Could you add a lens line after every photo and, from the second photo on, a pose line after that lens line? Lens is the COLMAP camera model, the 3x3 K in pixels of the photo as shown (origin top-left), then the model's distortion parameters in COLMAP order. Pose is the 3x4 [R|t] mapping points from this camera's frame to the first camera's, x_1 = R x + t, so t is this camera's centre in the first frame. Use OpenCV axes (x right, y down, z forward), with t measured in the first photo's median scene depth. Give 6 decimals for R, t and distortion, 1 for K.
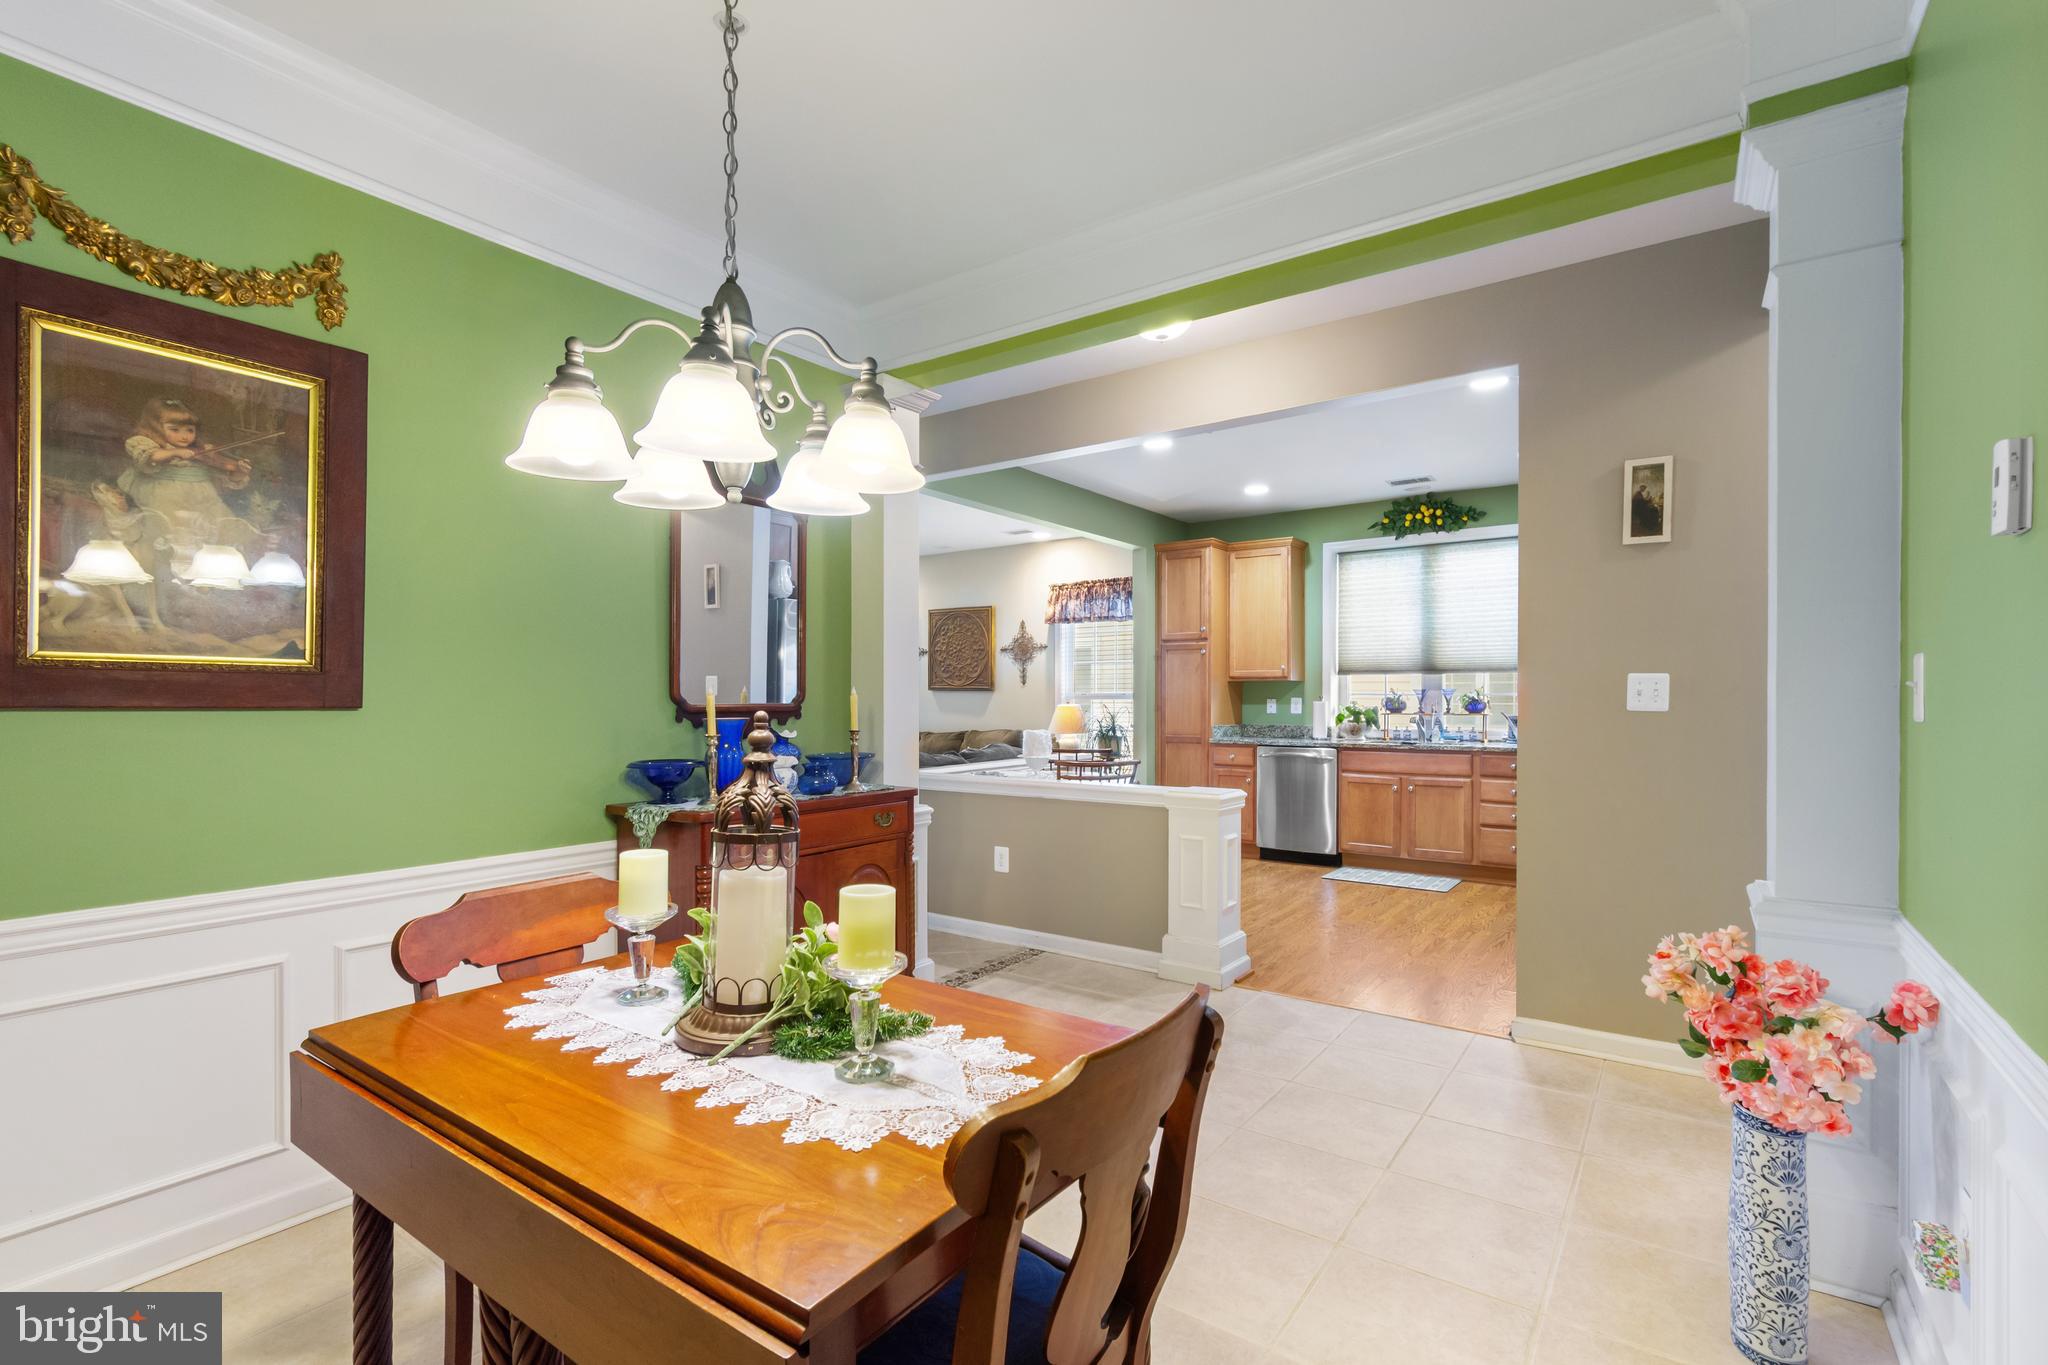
lens RADIAL K [[941.3, 0, 1042.0], [0, 941.3, 704.3], [0, 0, 1]] dist [0.003650, -0.001923]
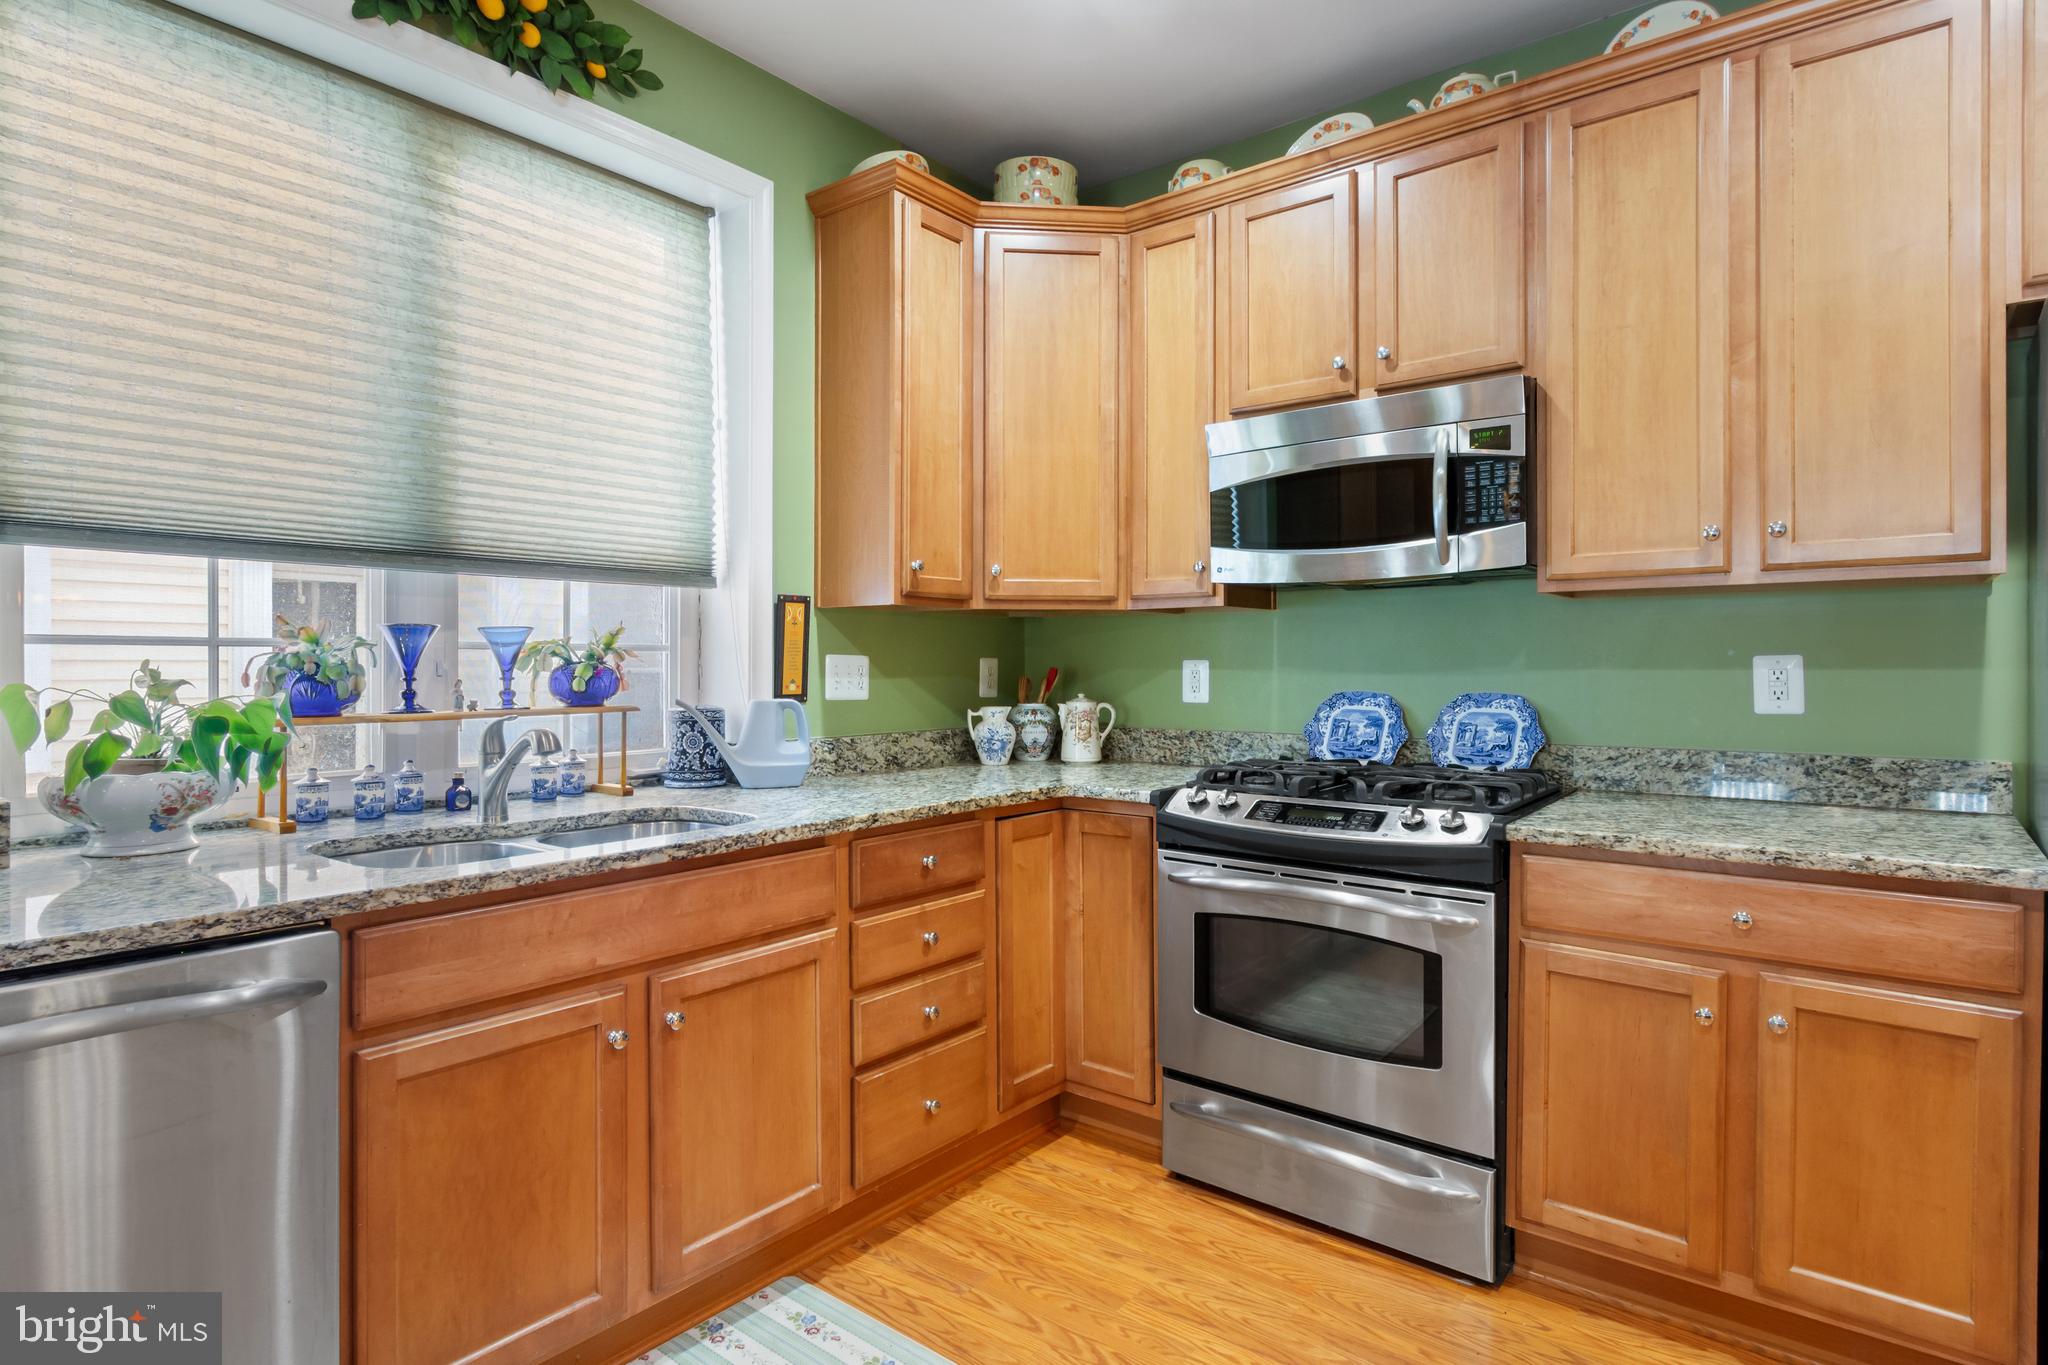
lens RADIAL K [[1065.7, 0, 1017.7], [0, 1065.7, 669.0], [0, 0, 1]] dist [0.004948, 0.000718]
pose [[0.073263, -0.002825, 0.997309, 0.105478], [0.008013, 0.999965, 0.002244, -0.002479], [-0.997280, 0.007828, 0.073283, 0.789025]]
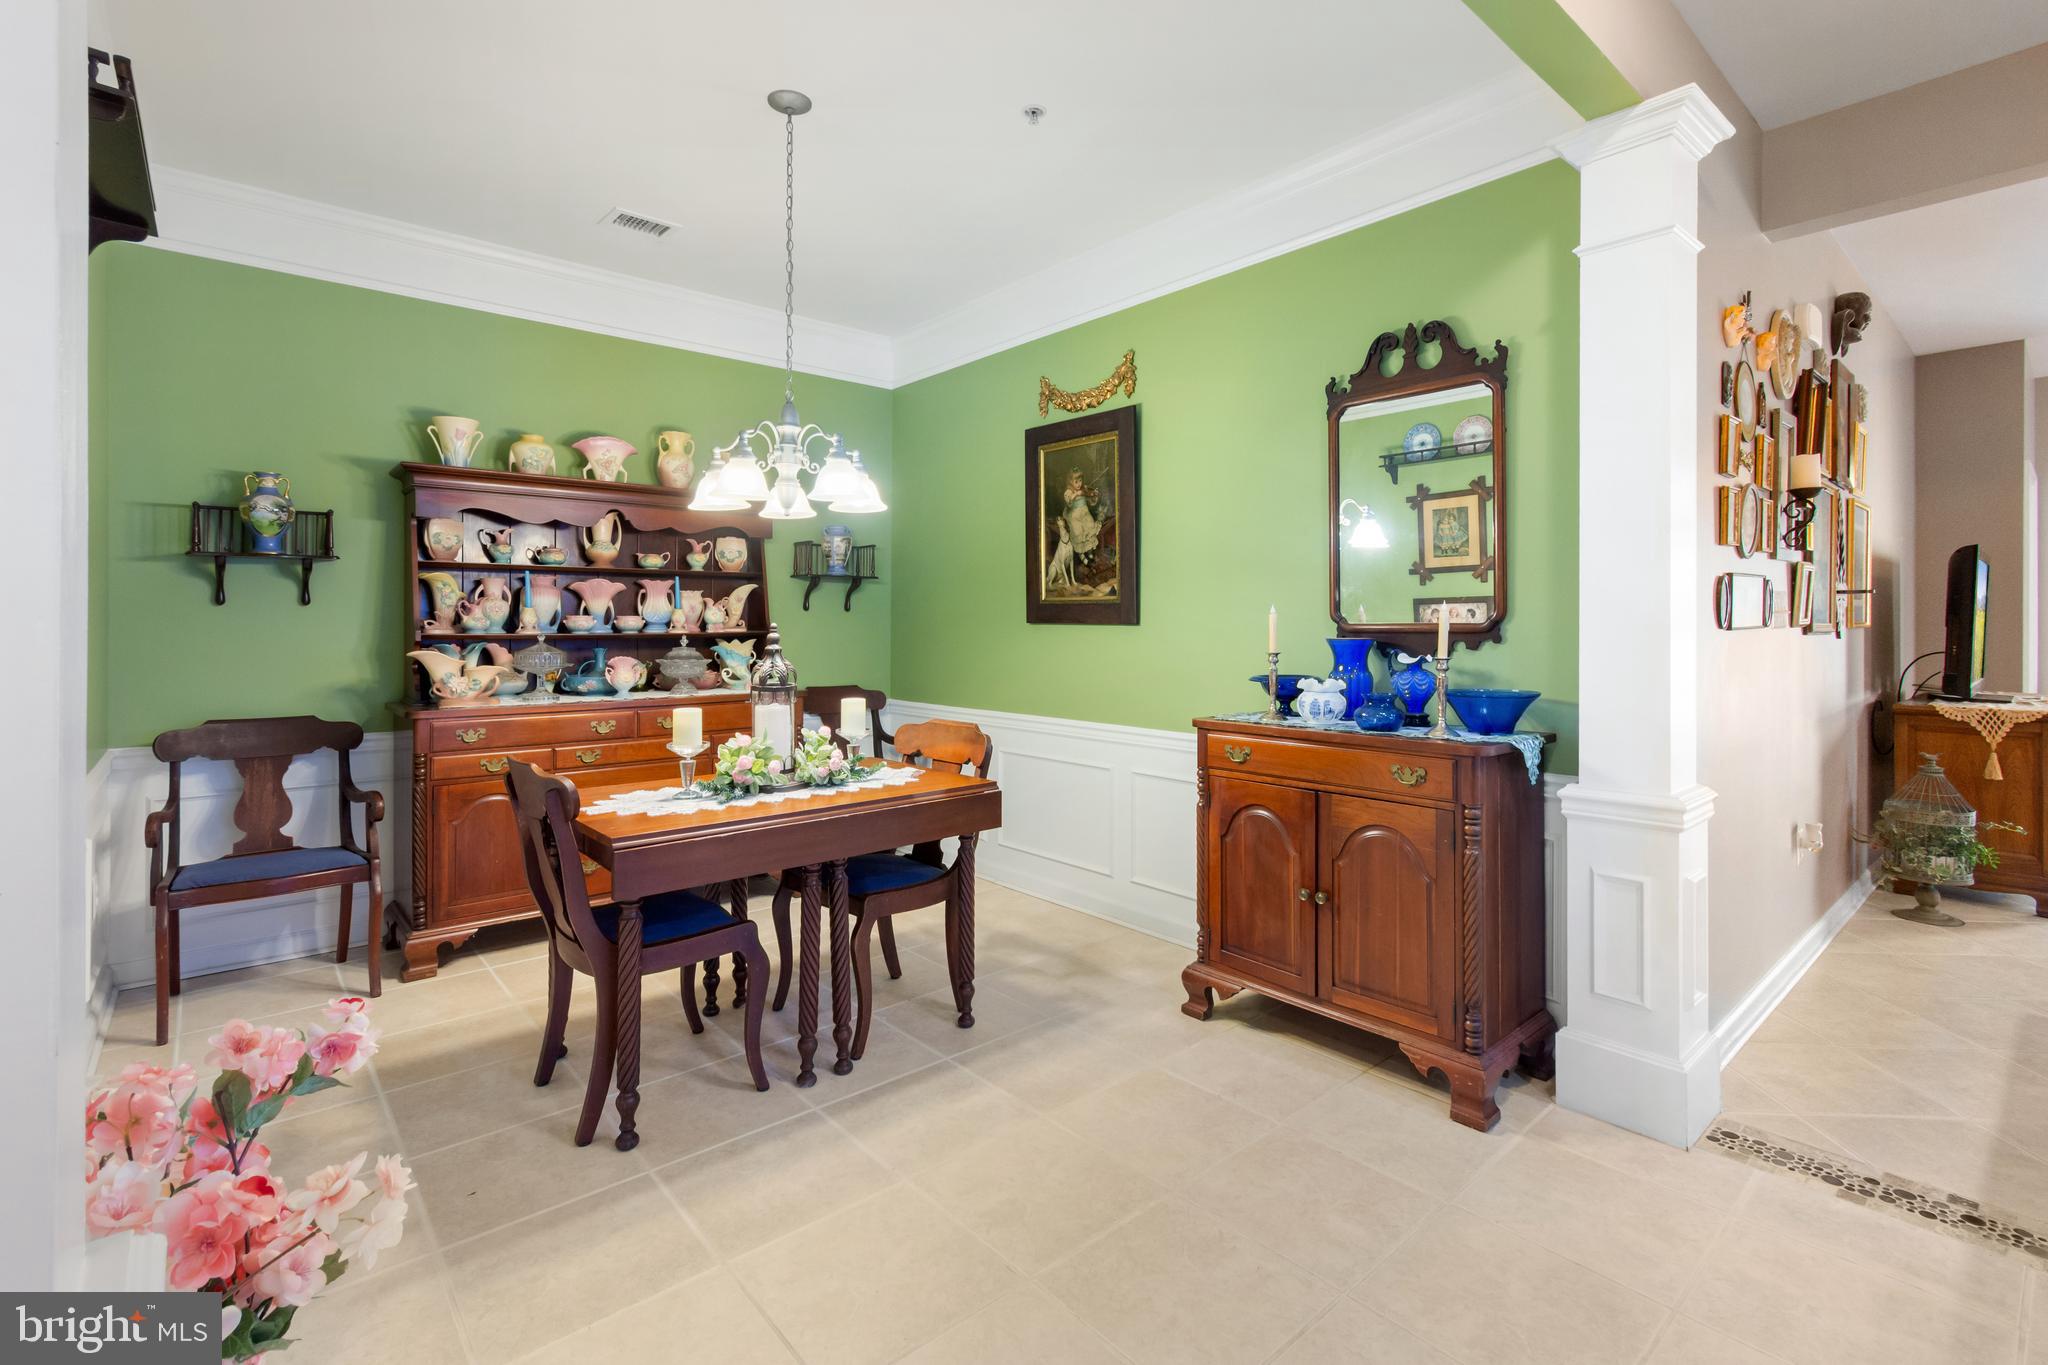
lens RADIAL K [[941.3, 0, 1039.2], [0, 941.3, 618.5], [0, 0, 1]] dist [0.003650, -0.001923]
pose [[-0.247760, -0.002176, -0.968819, 0.284400], [-0.002431, 0.999996, -0.001624, -0.001322], [0.968818, 0.001953, -0.247764, 0.399177]]
